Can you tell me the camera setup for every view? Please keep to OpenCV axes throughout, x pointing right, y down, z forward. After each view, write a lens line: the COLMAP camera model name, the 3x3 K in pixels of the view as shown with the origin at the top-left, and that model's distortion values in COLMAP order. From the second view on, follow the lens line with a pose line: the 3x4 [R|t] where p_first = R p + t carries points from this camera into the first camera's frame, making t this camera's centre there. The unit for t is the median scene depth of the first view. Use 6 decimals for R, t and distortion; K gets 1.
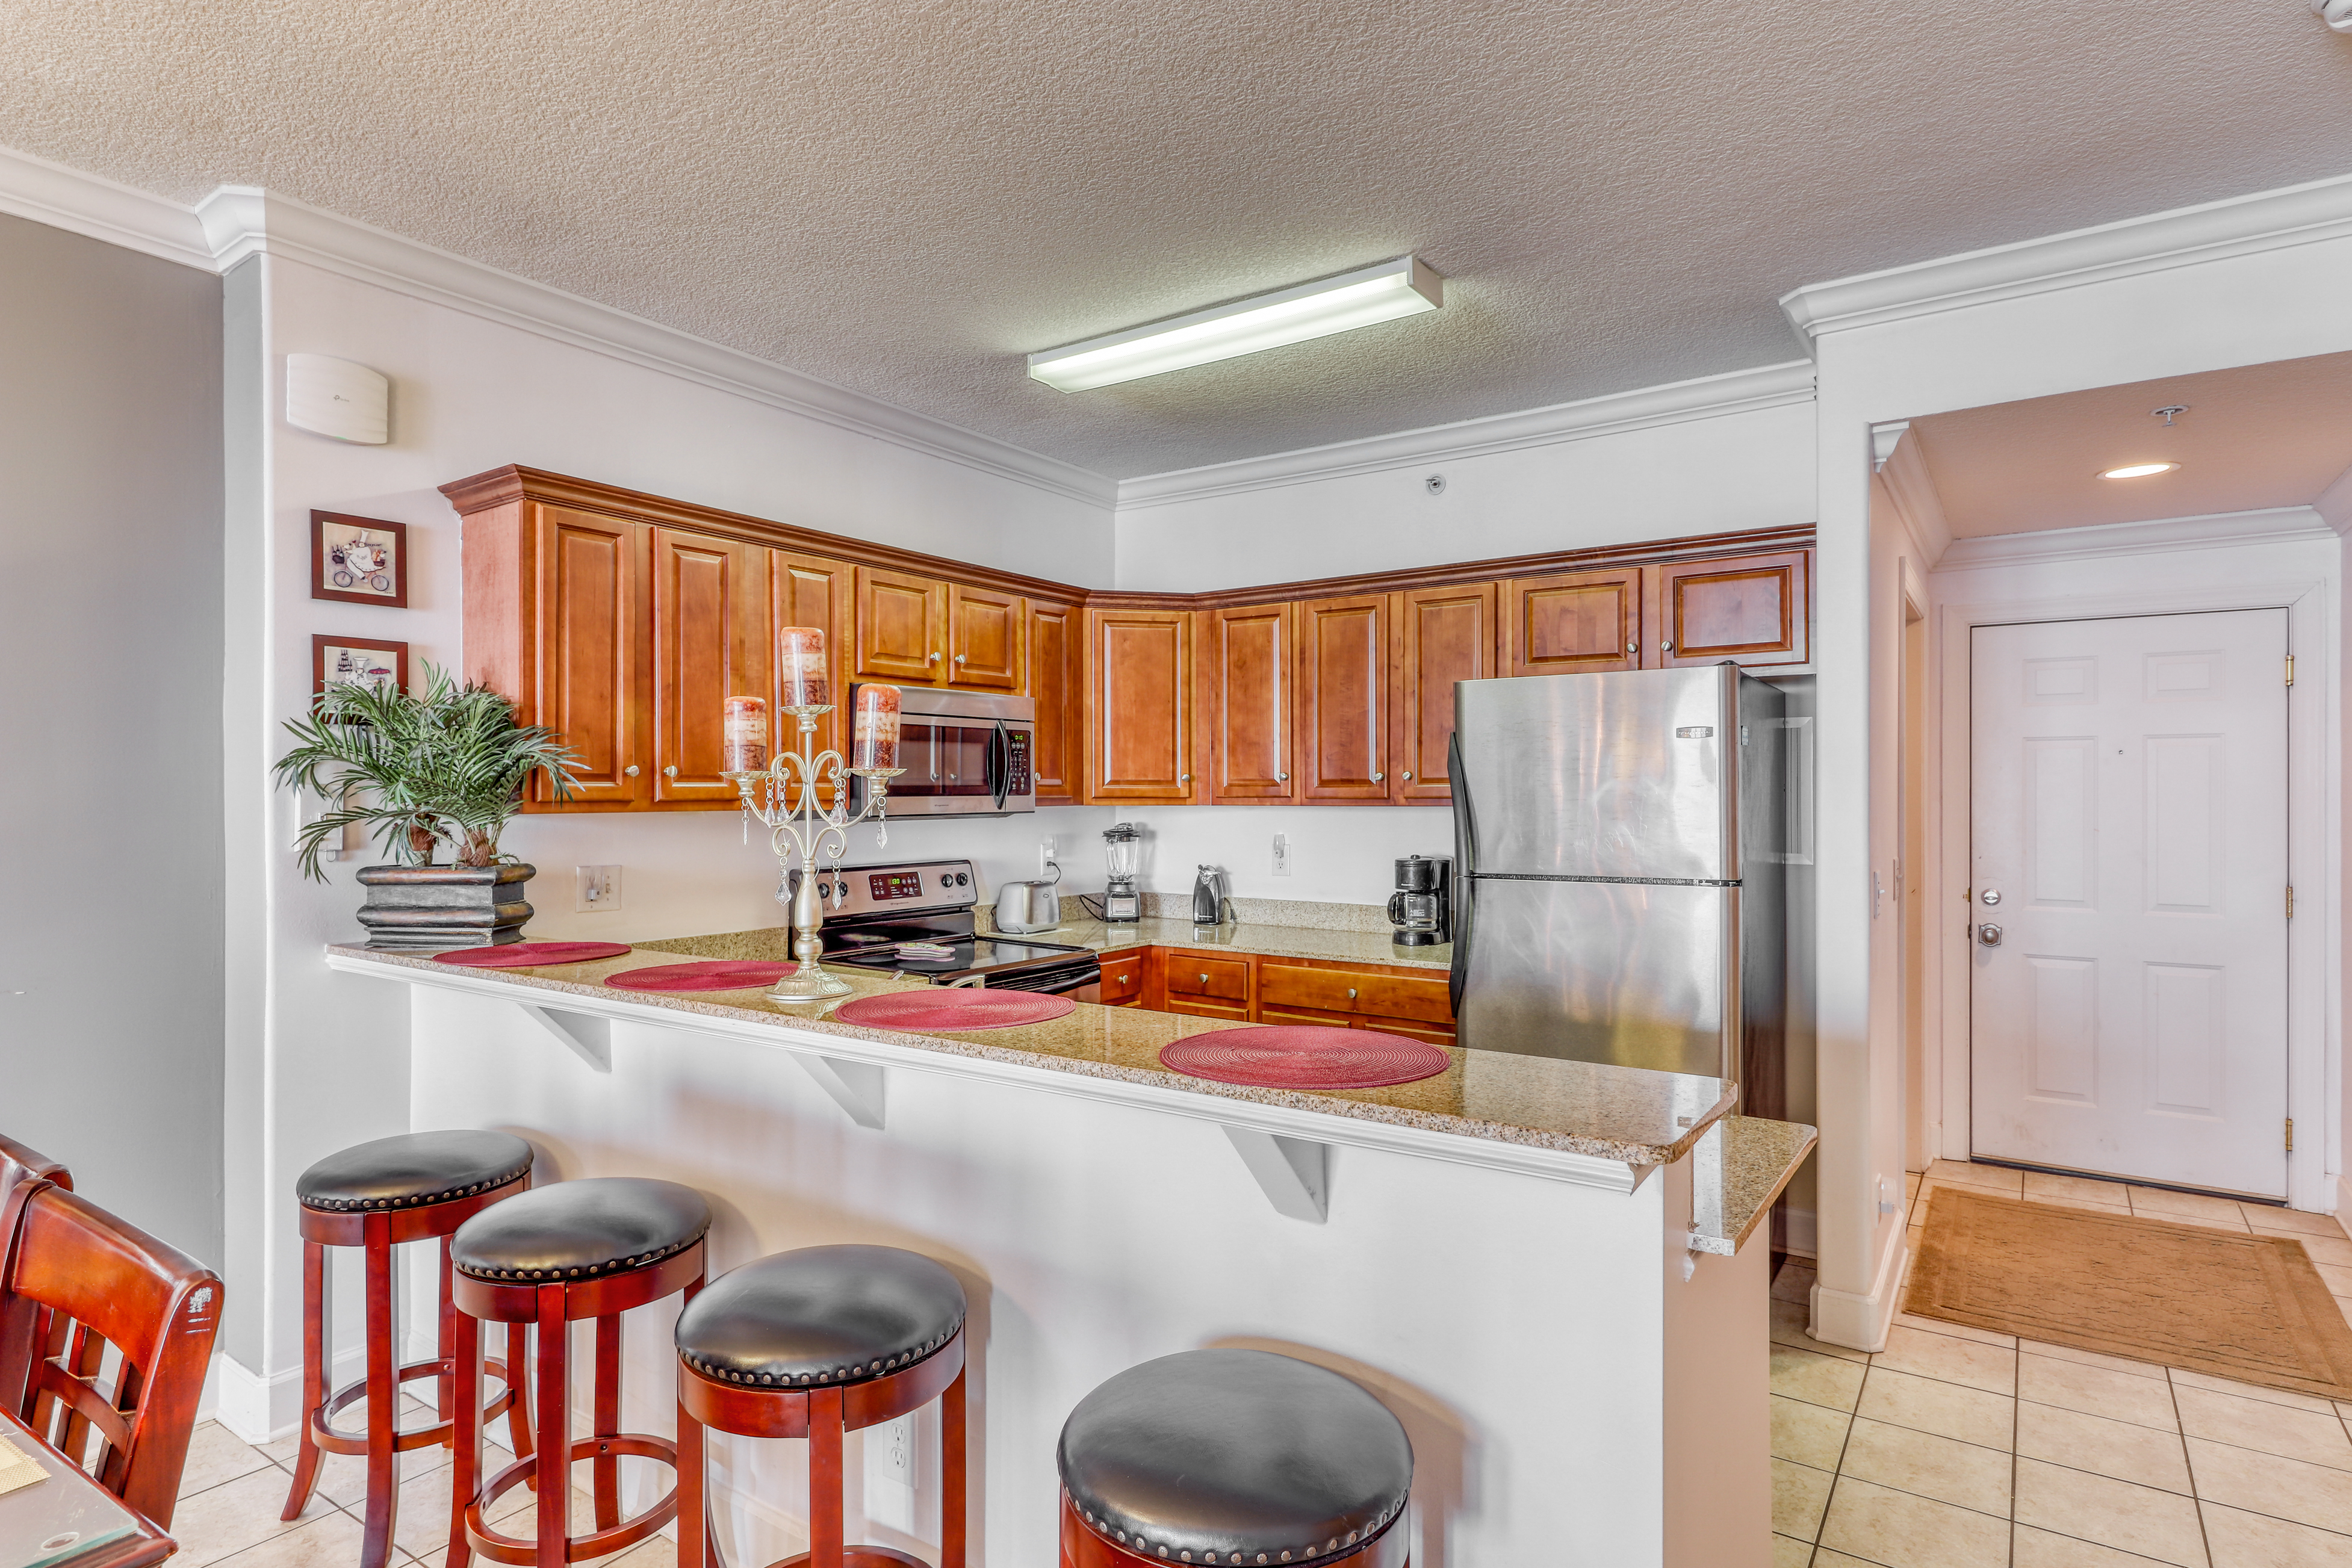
lens RADIAL K [[1267.5, 0, 1180.8], [0, 1267.5, 794.5], [0, 0, 1]] dist [0.008203, 0.000700]
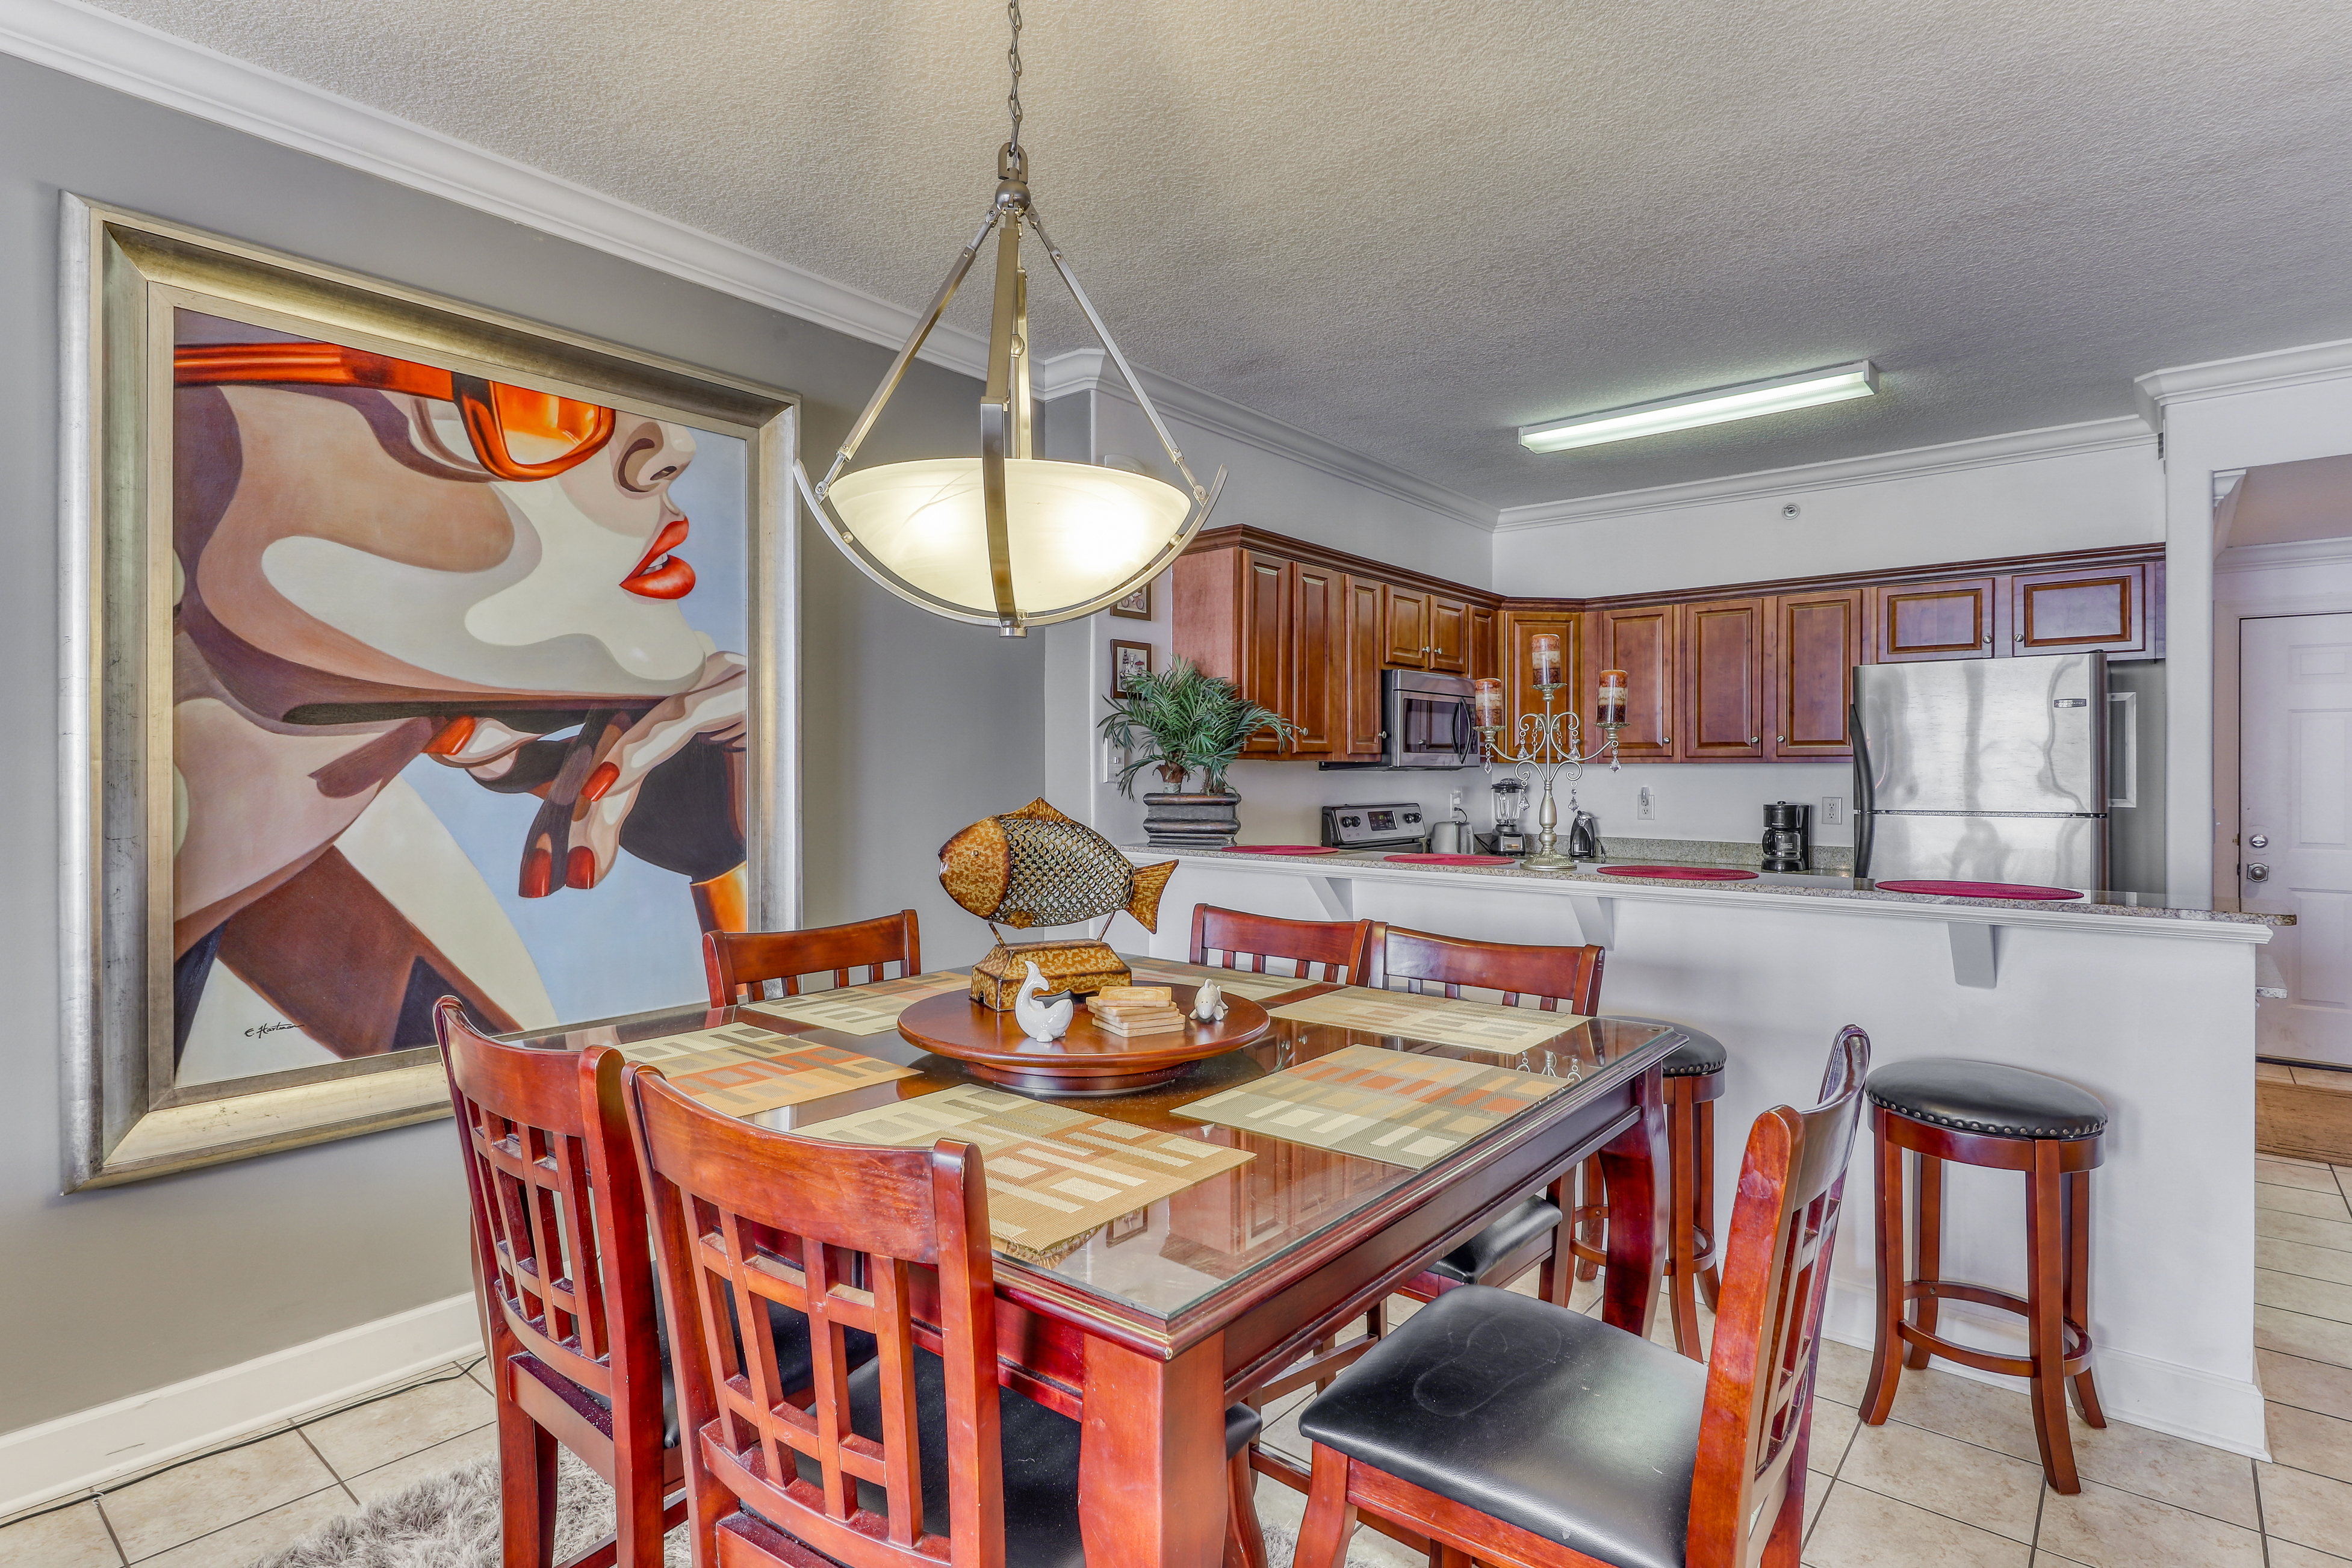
lens RADIAL K [[1186.7, 0, 1168.1], [0, 1186.7, 771.6], [0, 0, 1]] dist [0.004427, -0.000751]
pose [[0.994757, 0.004089, -0.102190, -0.332572], [-0.004163, 0.999991, -0.000511, 0.022488], [0.102187, 0.000934, 0.994765, -0.279293]]
